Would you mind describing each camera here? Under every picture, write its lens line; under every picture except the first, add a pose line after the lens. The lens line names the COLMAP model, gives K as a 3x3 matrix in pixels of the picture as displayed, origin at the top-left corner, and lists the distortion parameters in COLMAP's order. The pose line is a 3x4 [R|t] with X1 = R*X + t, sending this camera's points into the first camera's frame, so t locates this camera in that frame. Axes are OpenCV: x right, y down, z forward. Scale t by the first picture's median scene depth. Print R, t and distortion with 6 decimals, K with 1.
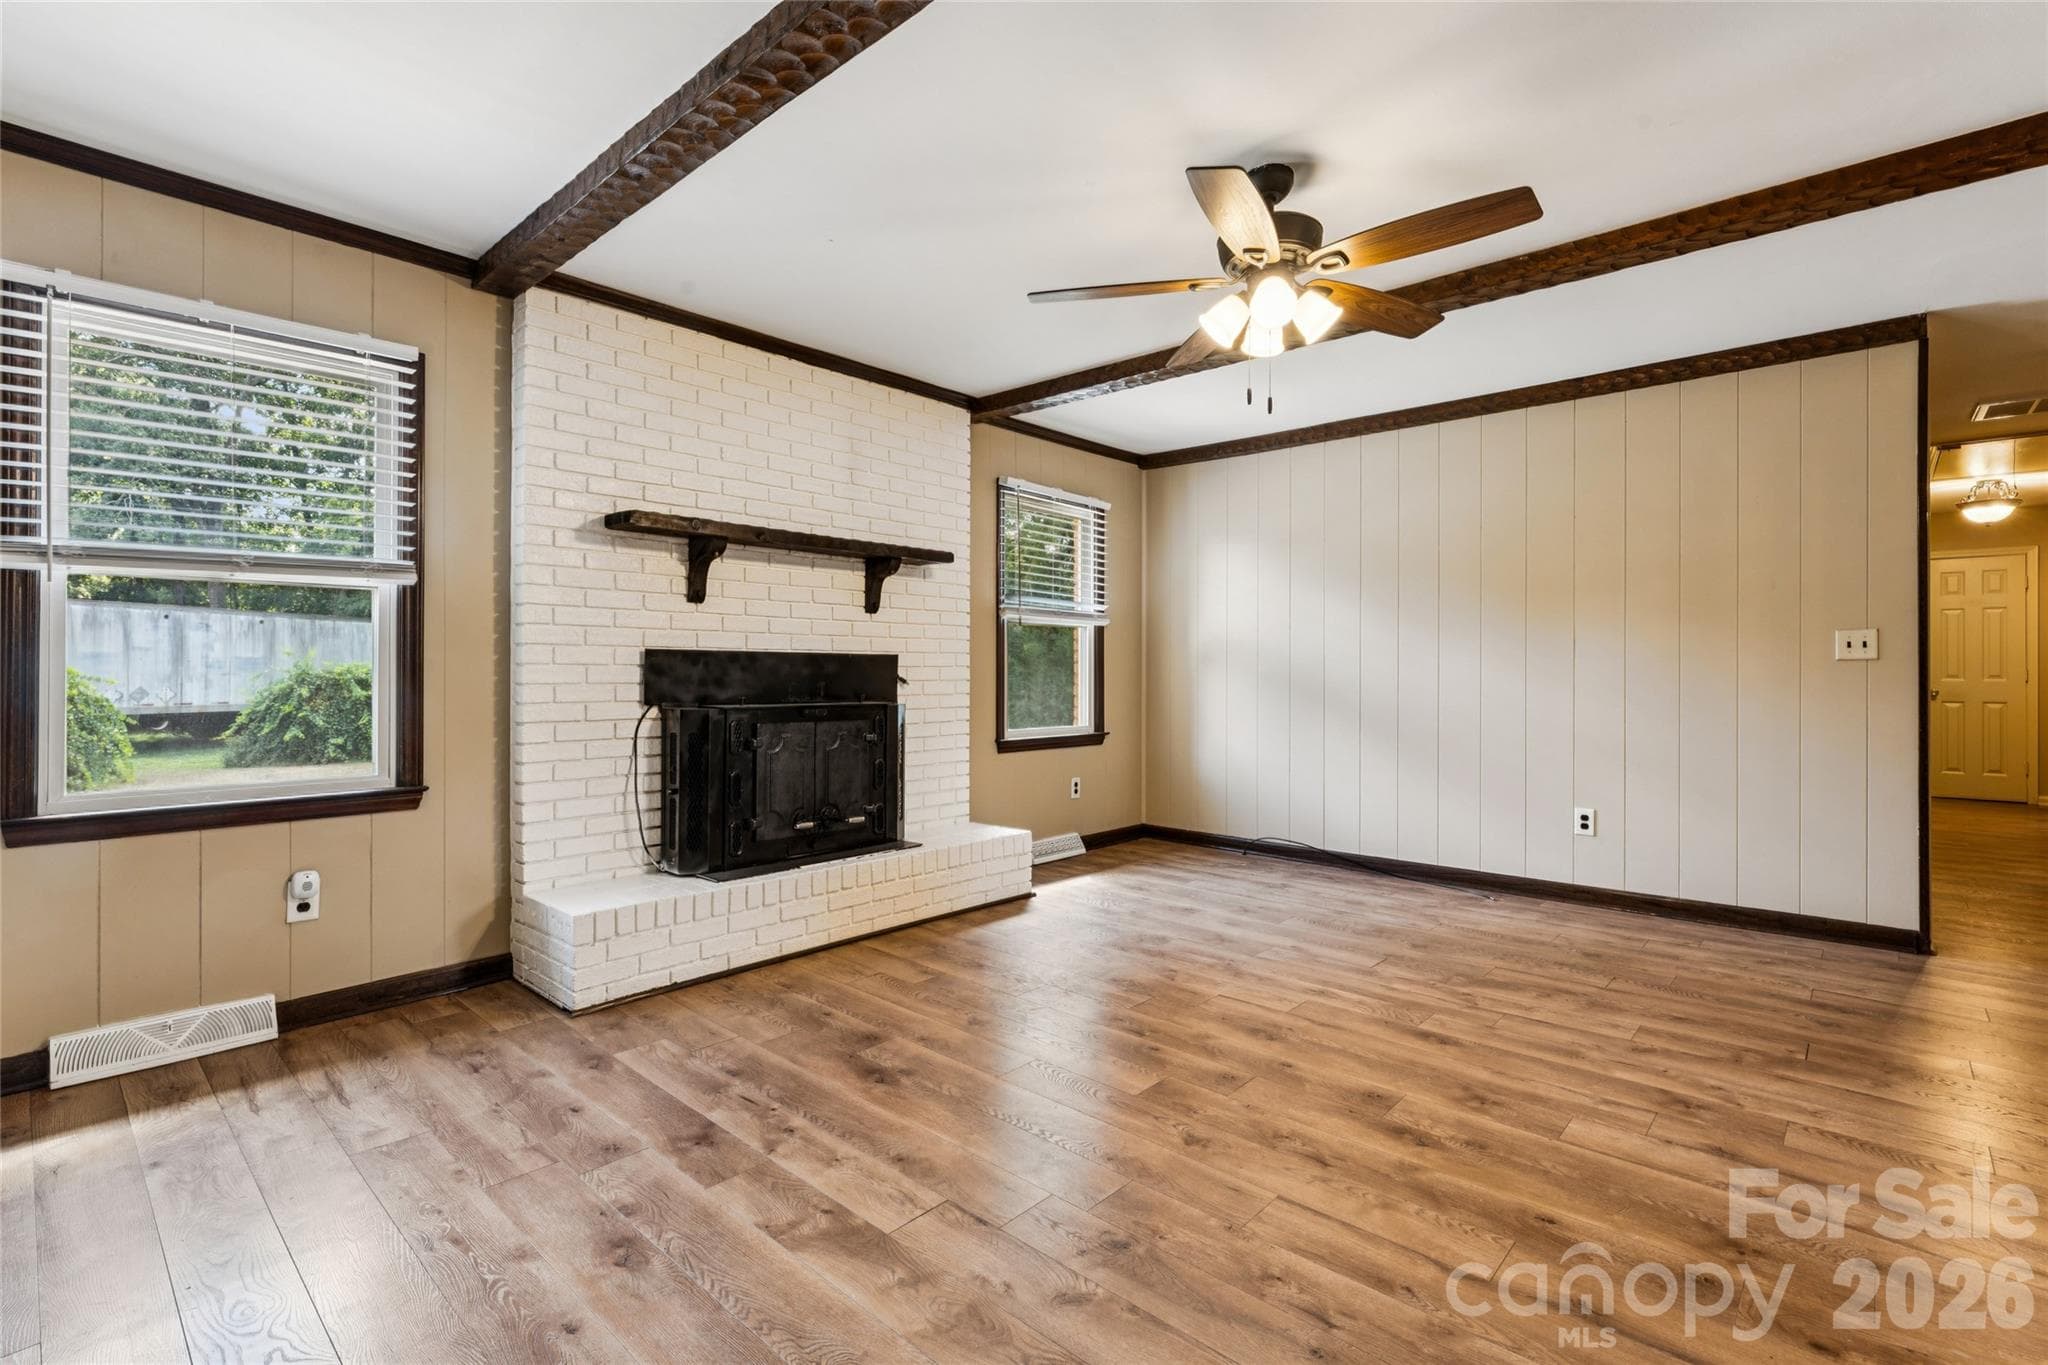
lens RADIAL K [[942.1, 0, 1028.4], [0, 942.1, 669.0], [0, 0, 1]] dist [0.001484, 0.000017]
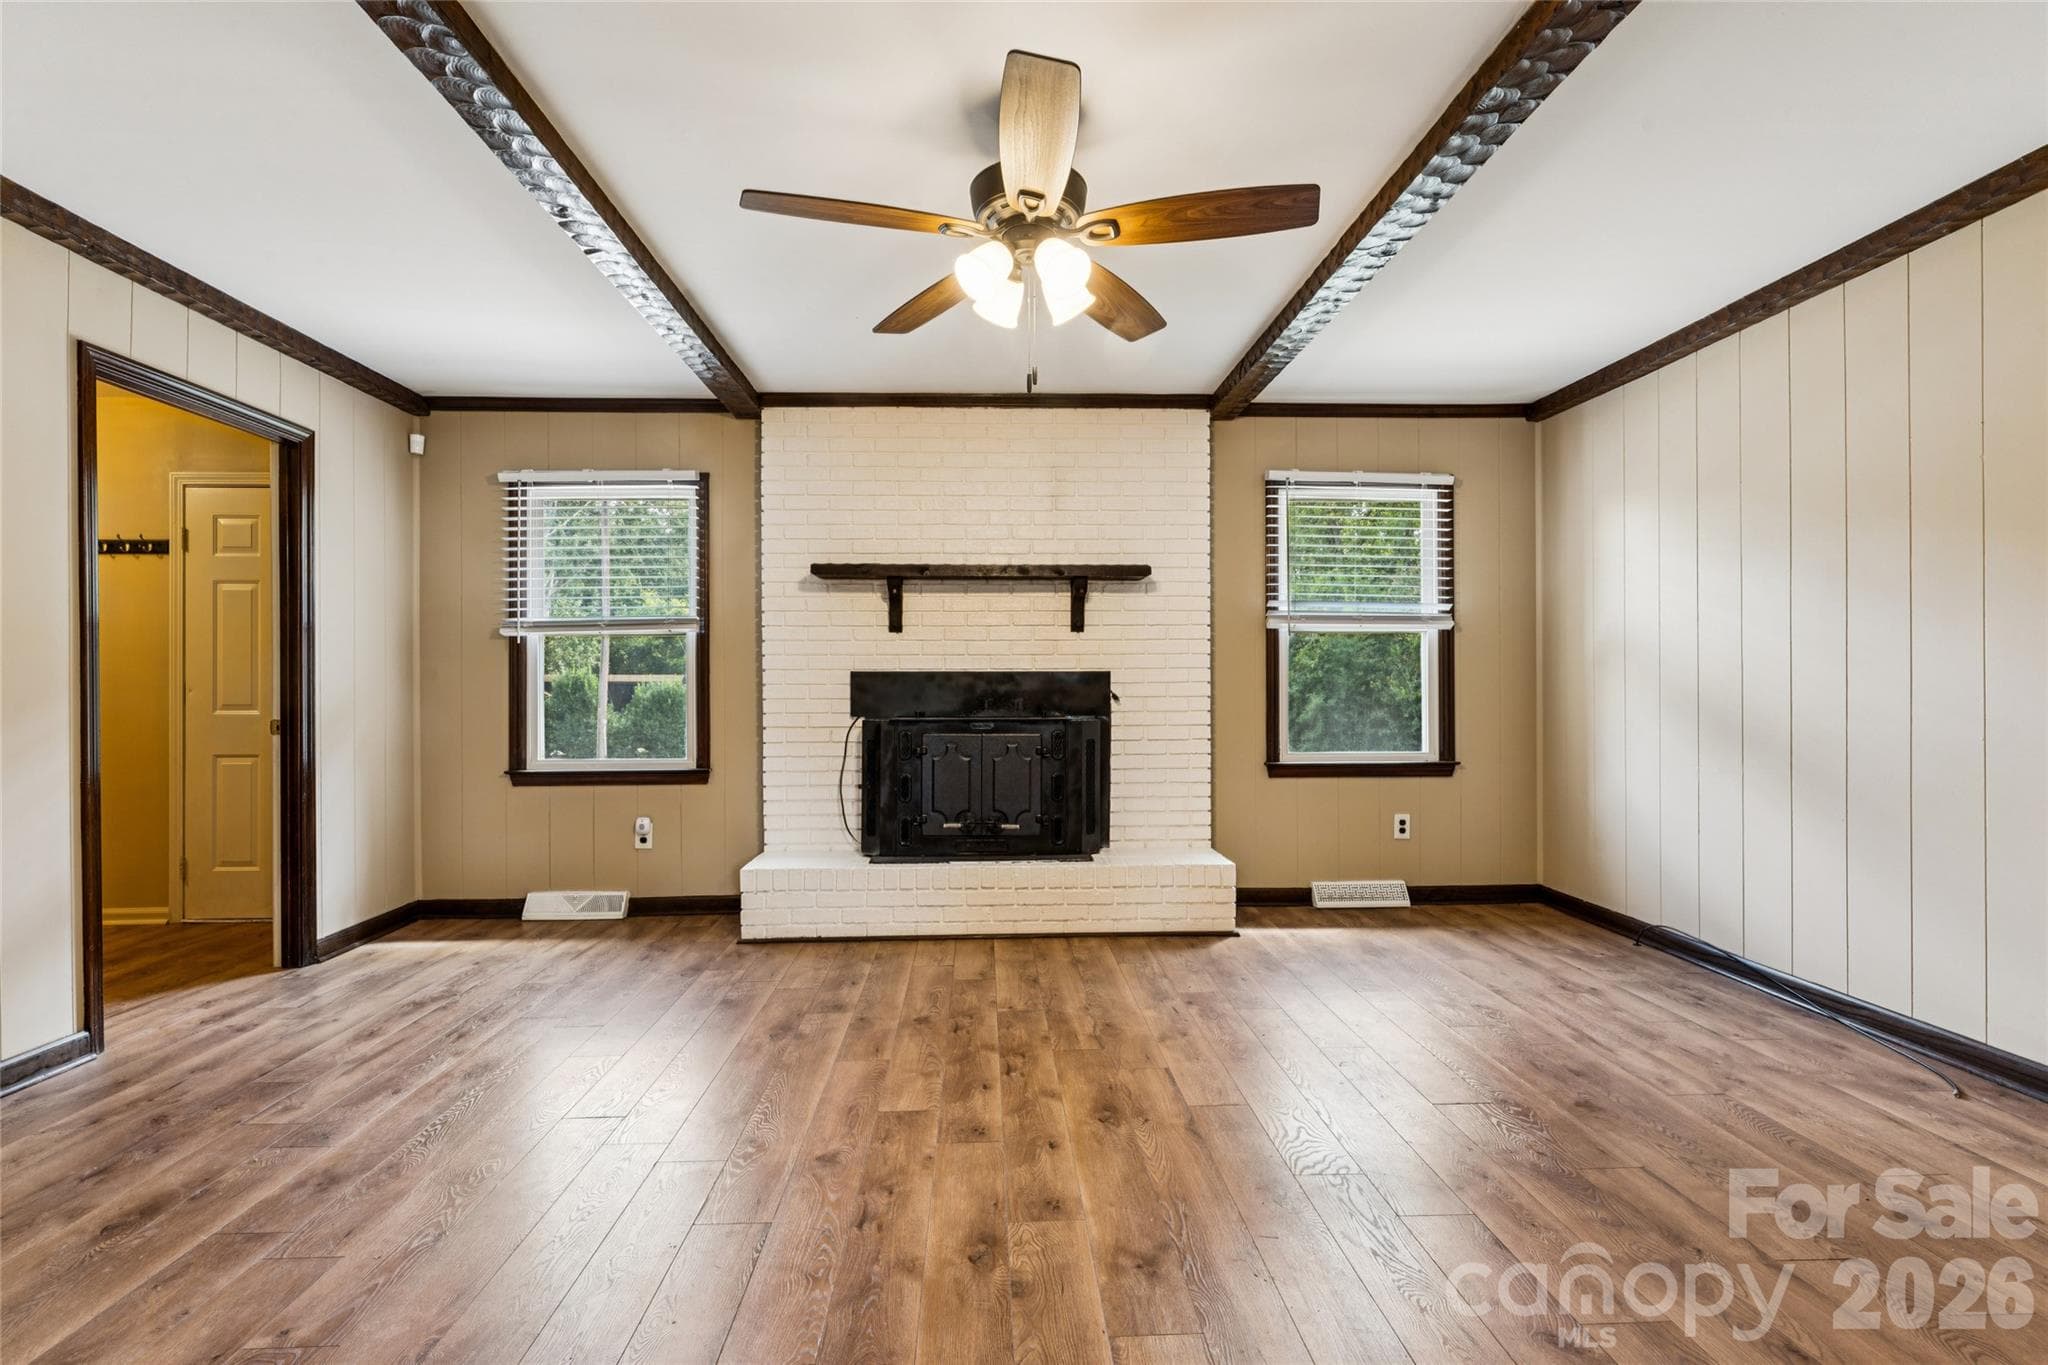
lens RADIAL K [[942.1, 0, 1022.9], [0, 942.1, 689.9], [0, 0, 1]] dist [0.001484, 0.000017]
pose [[0.700418, -0.003770, -0.713723, 0.664467], [0.007320, 0.999971, 0.001902, 0.002509], [0.713695, -0.006557, 0.700426, 0.291321]]
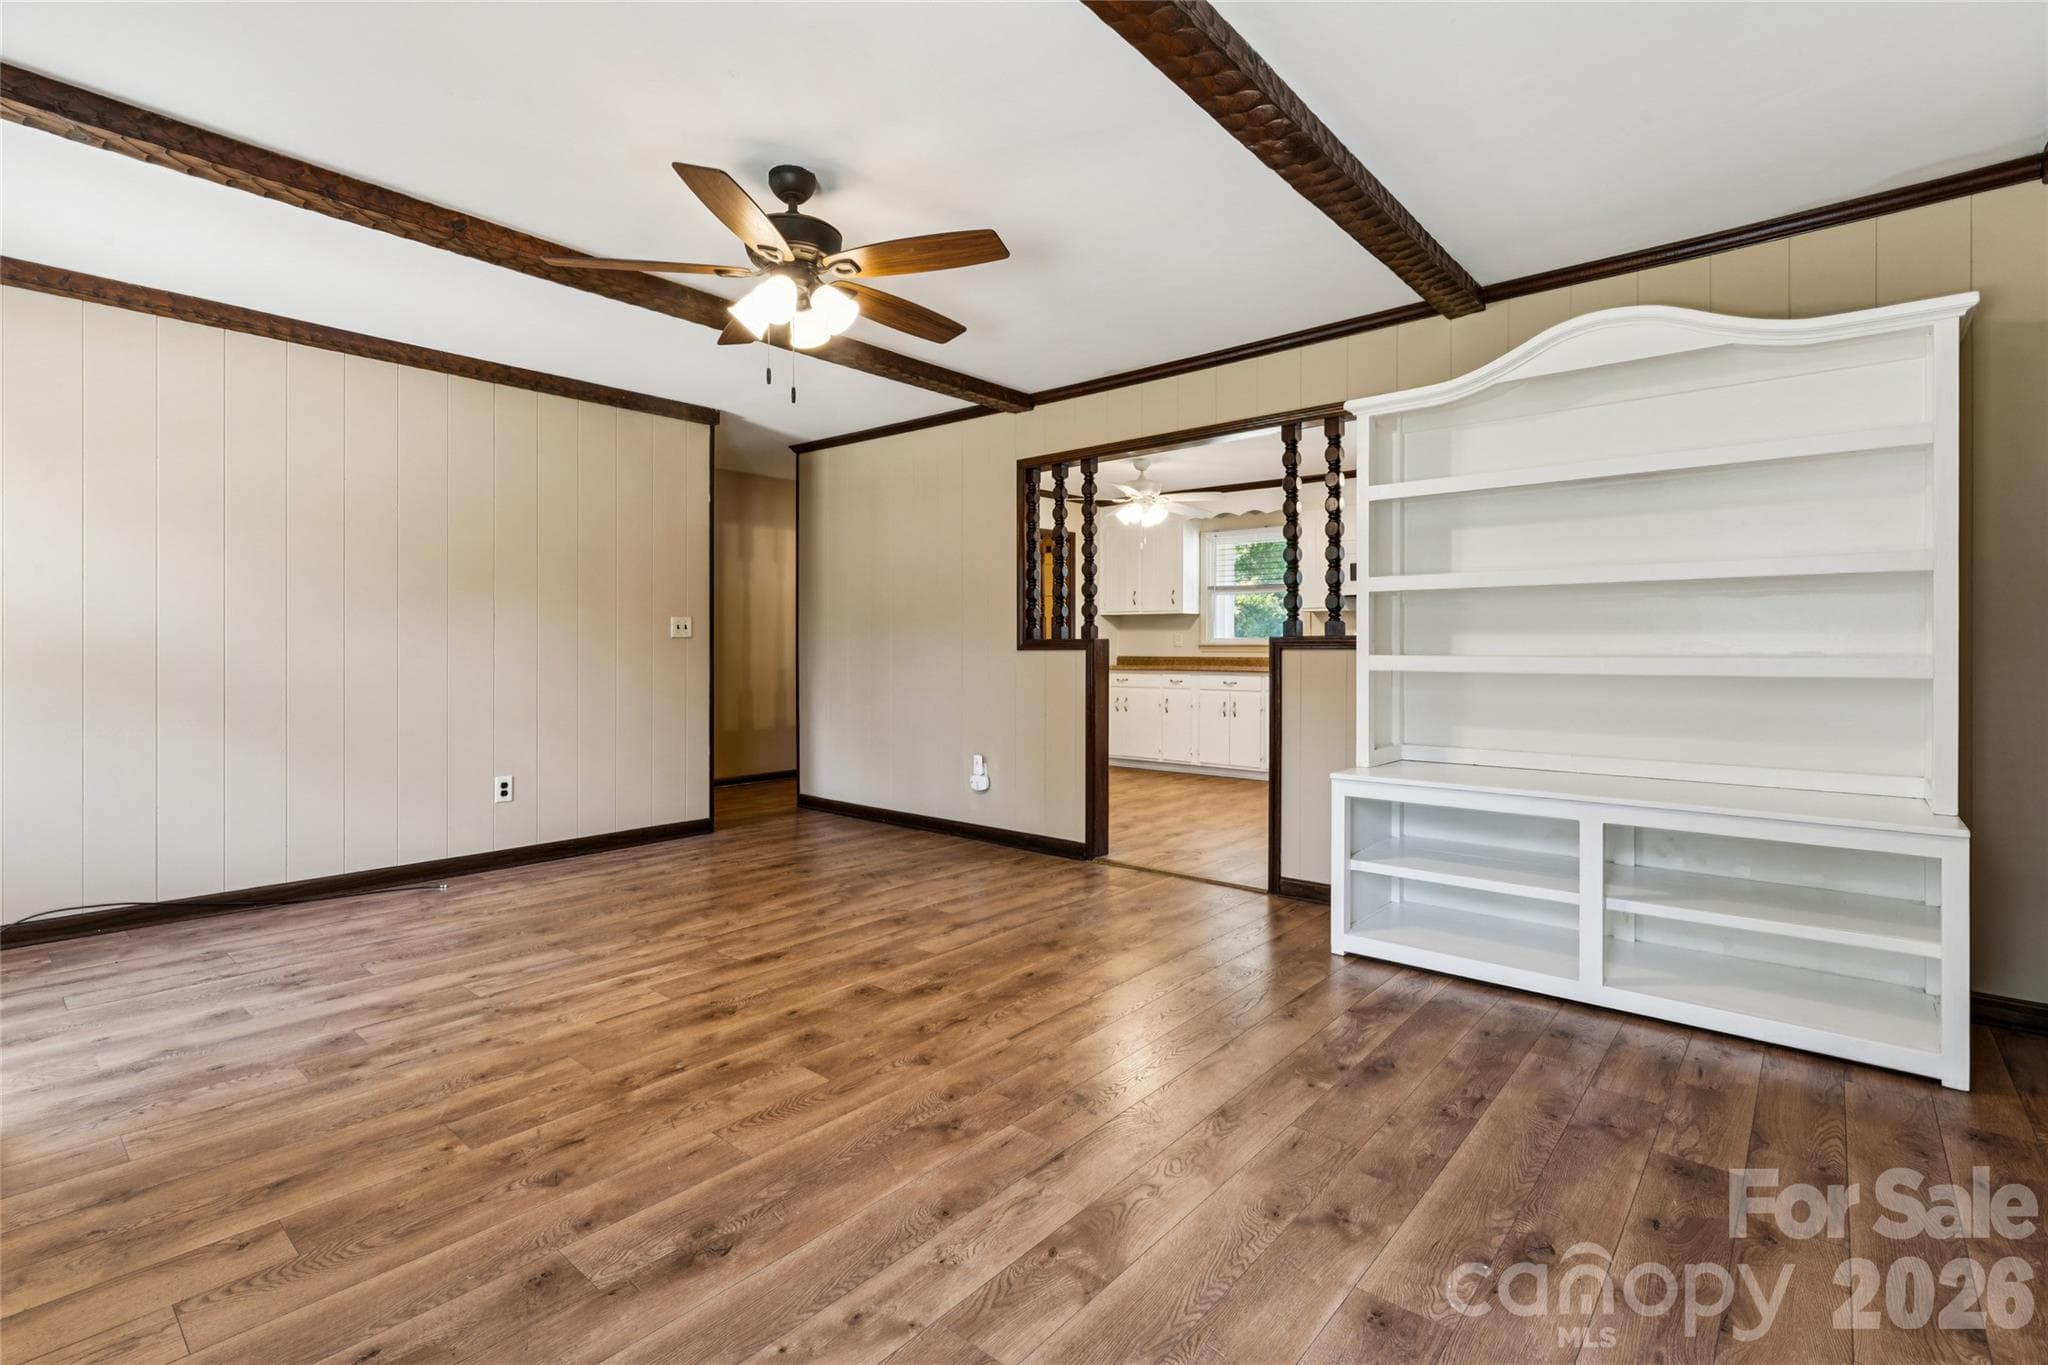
lens RADIAL K [[942.1, 0, 1017.8], [0, 942.1, 648.5], [0, 0, 1]] dist [0.001484, 0.000017]
pose [[-0.032245, -0.003076, 0.999475, -0.616334], [-0.002381, 0.999993, 0.003001, 0.000973], [-0.999477, -0.002283, -0.032252, 0.594668]]
